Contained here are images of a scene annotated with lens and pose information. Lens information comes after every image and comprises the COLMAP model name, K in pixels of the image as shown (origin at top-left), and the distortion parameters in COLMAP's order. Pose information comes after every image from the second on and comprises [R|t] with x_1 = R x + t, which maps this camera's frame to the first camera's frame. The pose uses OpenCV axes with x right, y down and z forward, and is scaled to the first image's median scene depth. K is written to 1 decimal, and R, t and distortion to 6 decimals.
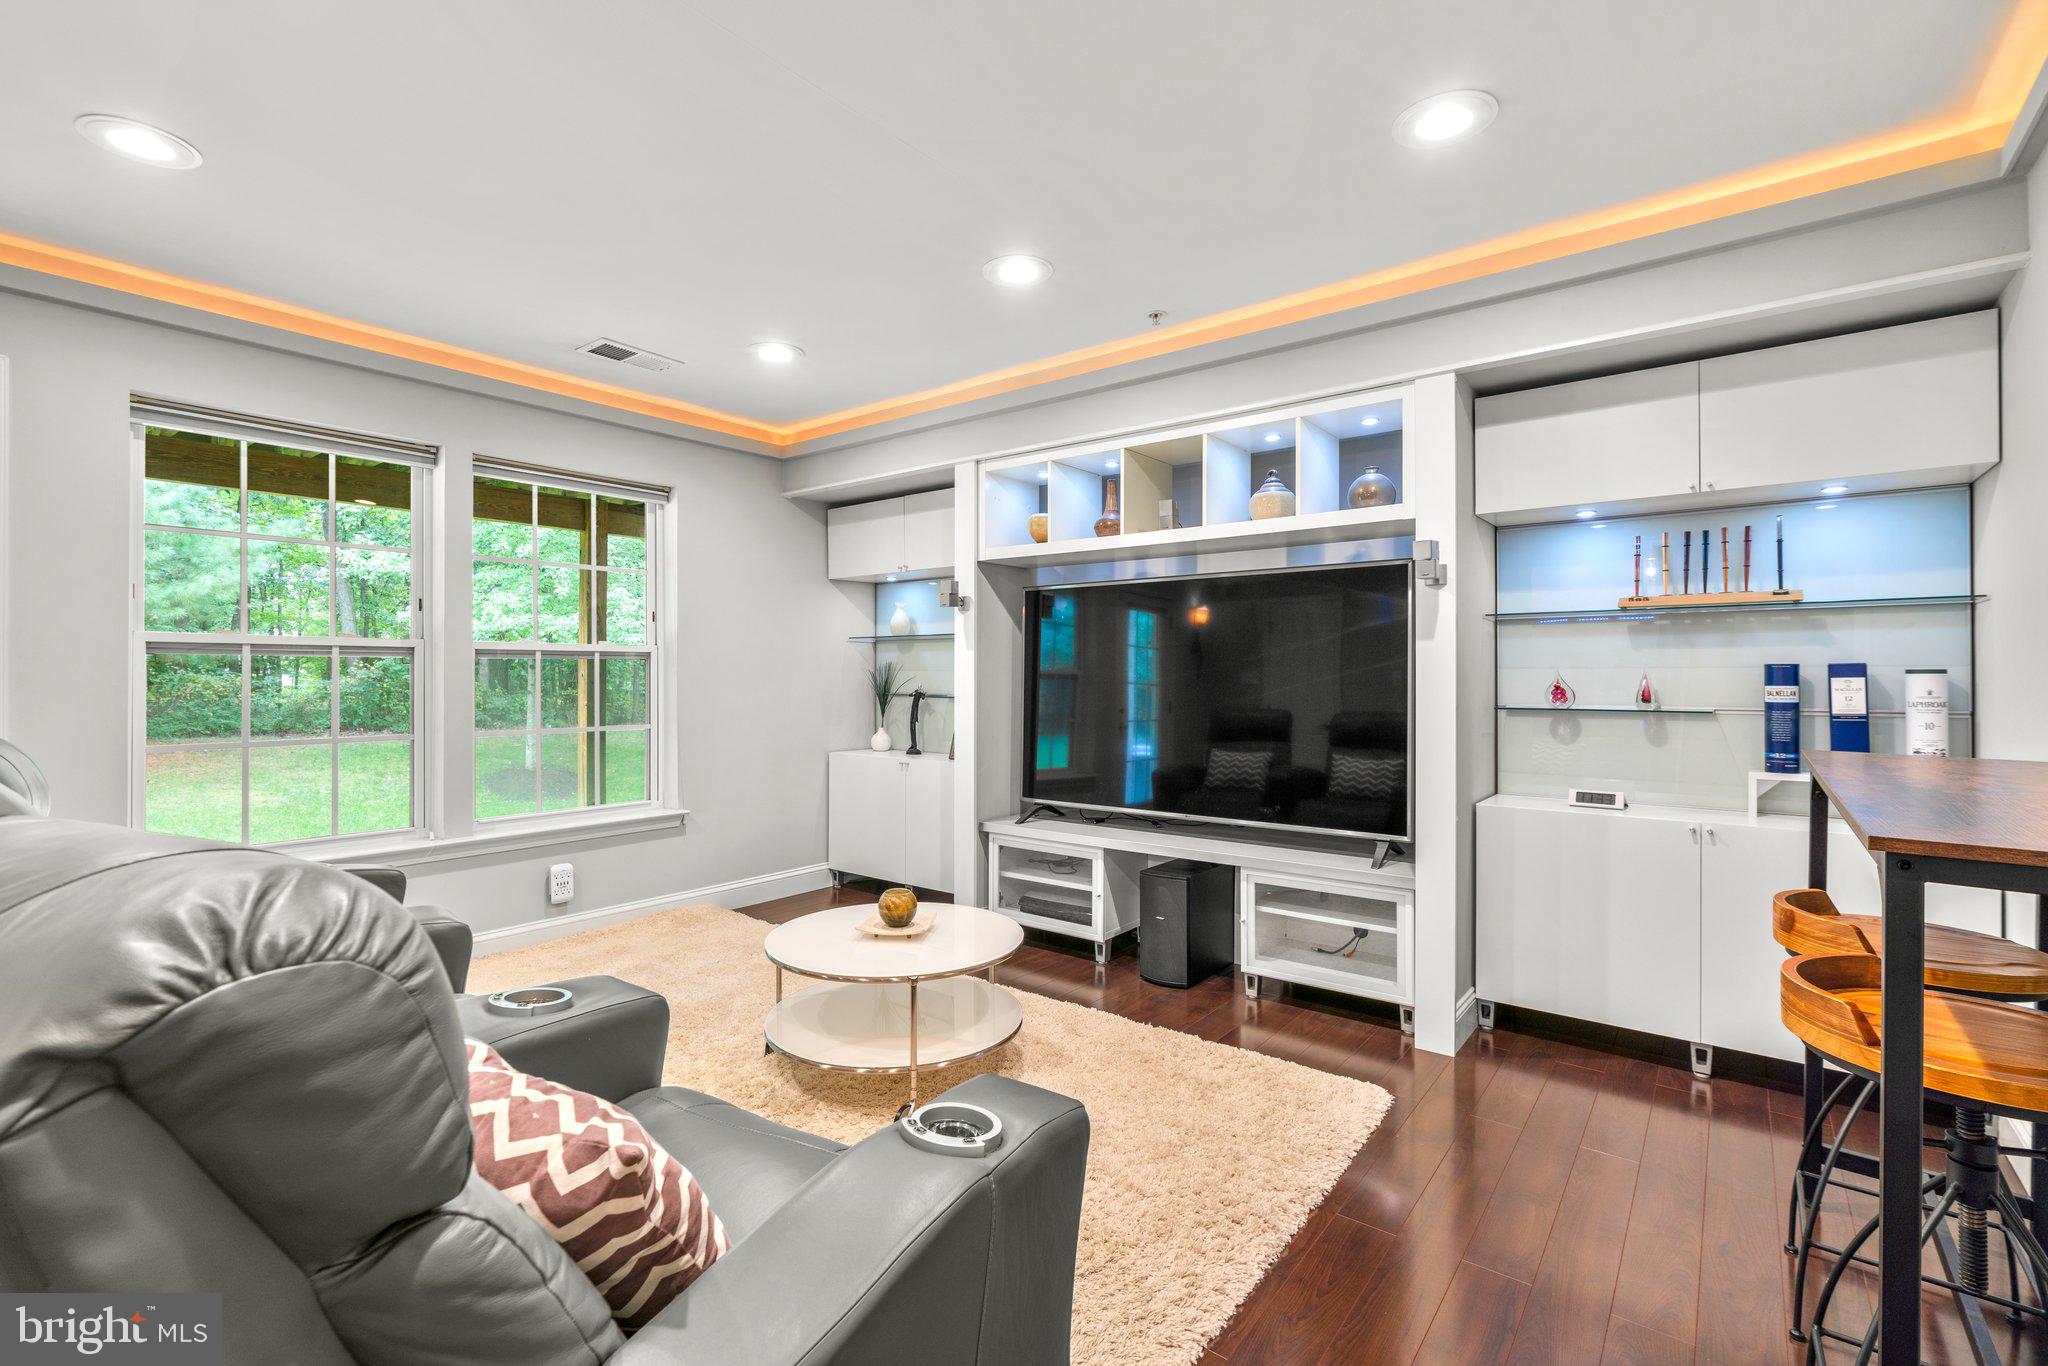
lens RADIAL K [[921.1, 0, 1096.6], [0, 921.1, 675.7], [0, 0, 1]] dist [-0.012137, 0.005802]
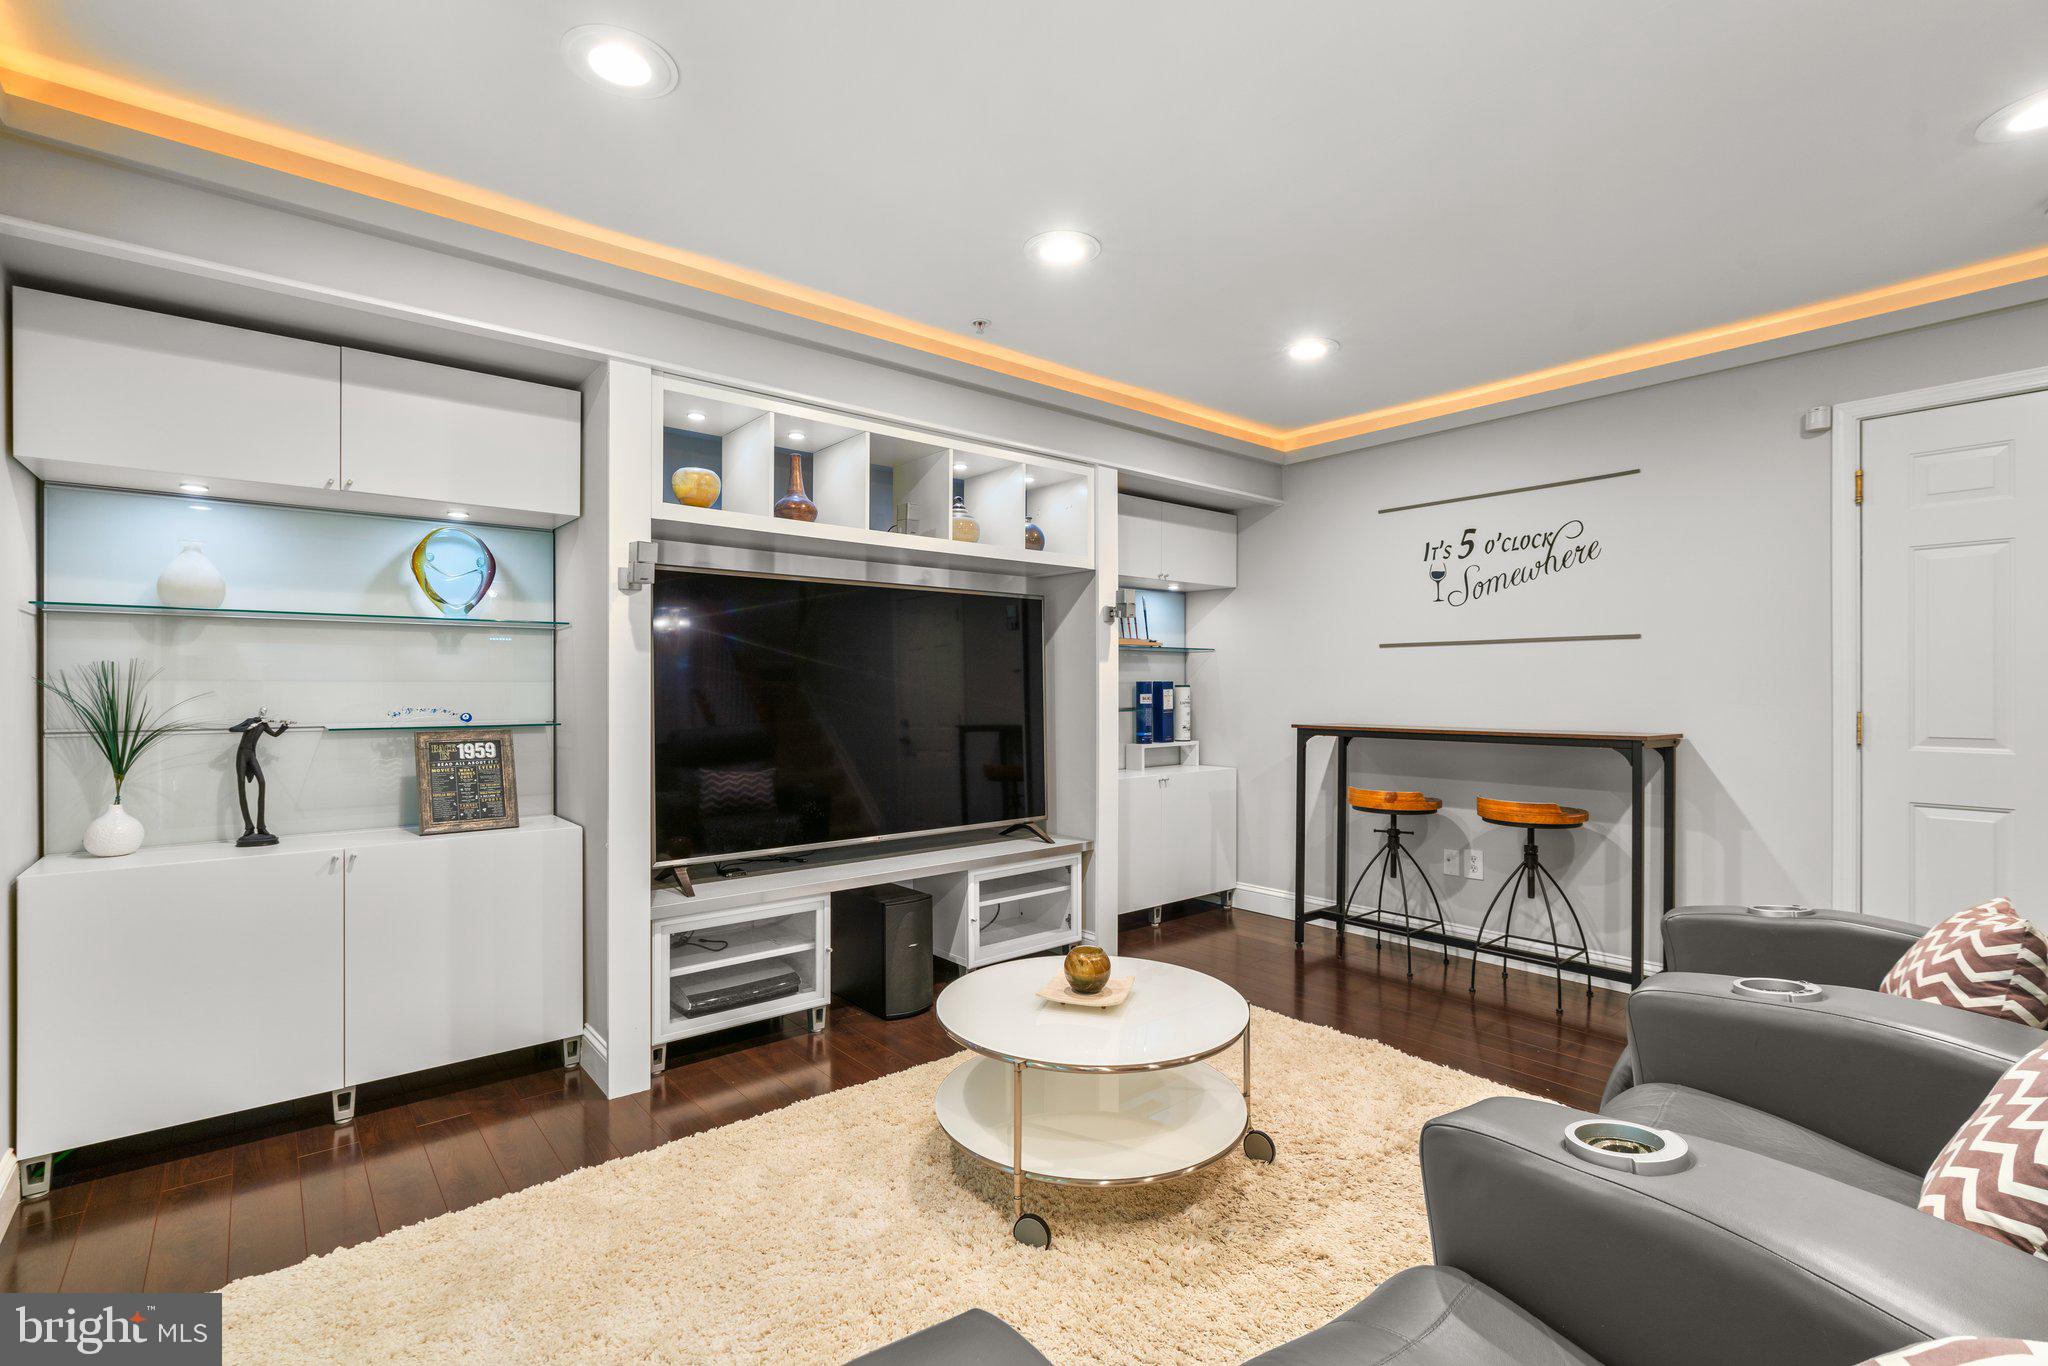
lens RADIAL K [[921.1, 0, 1027.8], [0, 921.1, 688.2], [0, 0, 1]] dist [-0.012137, 0.005802]
pose [[0.229135, 0.005255, 0.973380, -0.602873], [0.010412, 0.999915, -0.007849, 0.007475], [-0.973339, 0.011933, 0.229061, 0.488775]]
